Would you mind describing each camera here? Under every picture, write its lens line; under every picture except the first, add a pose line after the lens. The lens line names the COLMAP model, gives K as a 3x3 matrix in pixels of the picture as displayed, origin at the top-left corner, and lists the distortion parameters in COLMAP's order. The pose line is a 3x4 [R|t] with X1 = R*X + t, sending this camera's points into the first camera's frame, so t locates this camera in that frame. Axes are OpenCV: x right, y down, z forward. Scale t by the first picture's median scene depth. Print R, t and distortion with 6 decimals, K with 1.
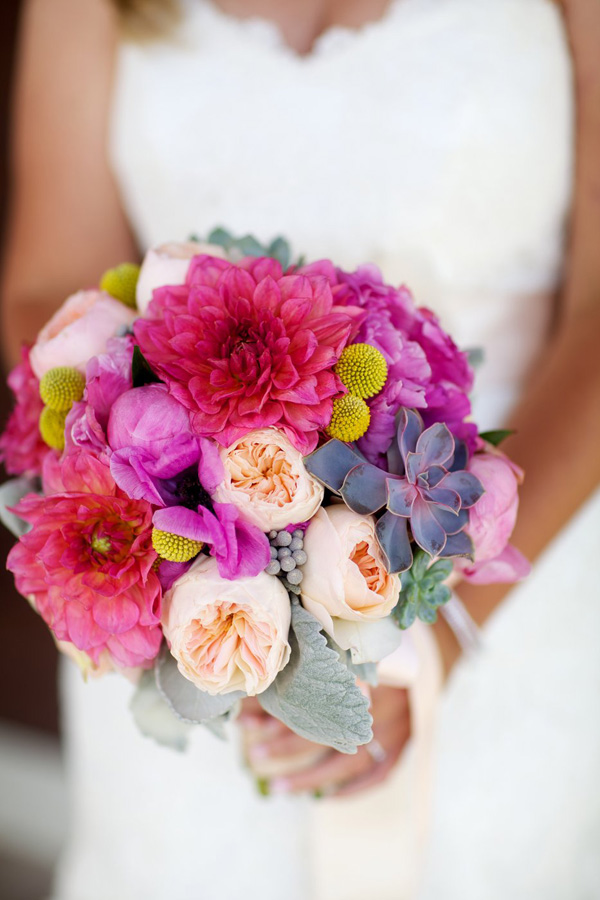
lens RADIAL K [[2181.2, 0, 300.0], [0, 2181.2, 450.0], [0, 0, 1]] dist [-0.012112, -0.007145]
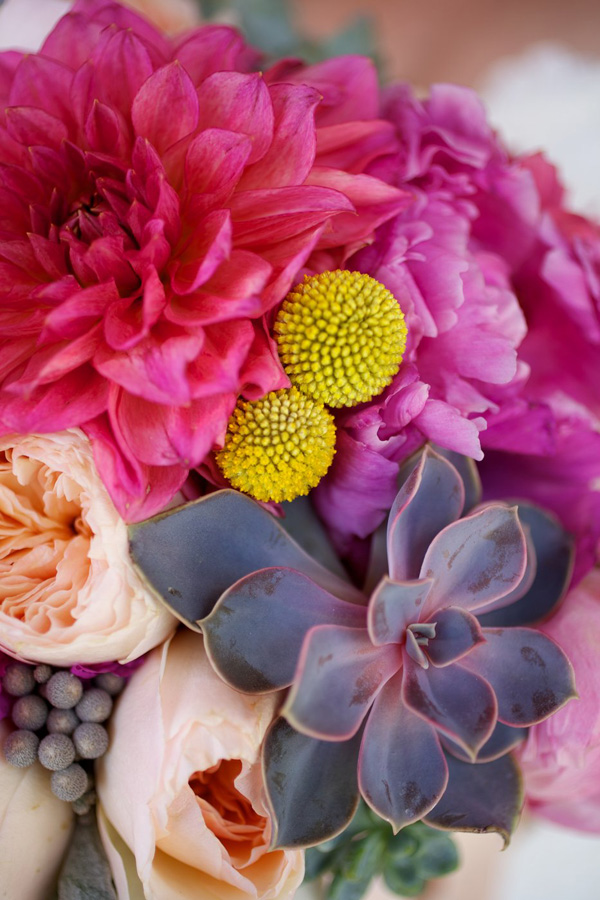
lens RADIAL K [[1396.4, 0, 300.1], [0, 1396.4, 436.1], [0, 0, 1]] dist [0.018128, 0.034620]
pose [[0.946042, 0.240098, -0.217616, 0.081949], [-0.207532, 0.964695, 0.162154, -0.059320], [0.248866, -0.108243, 0.962470, 0.744128]]
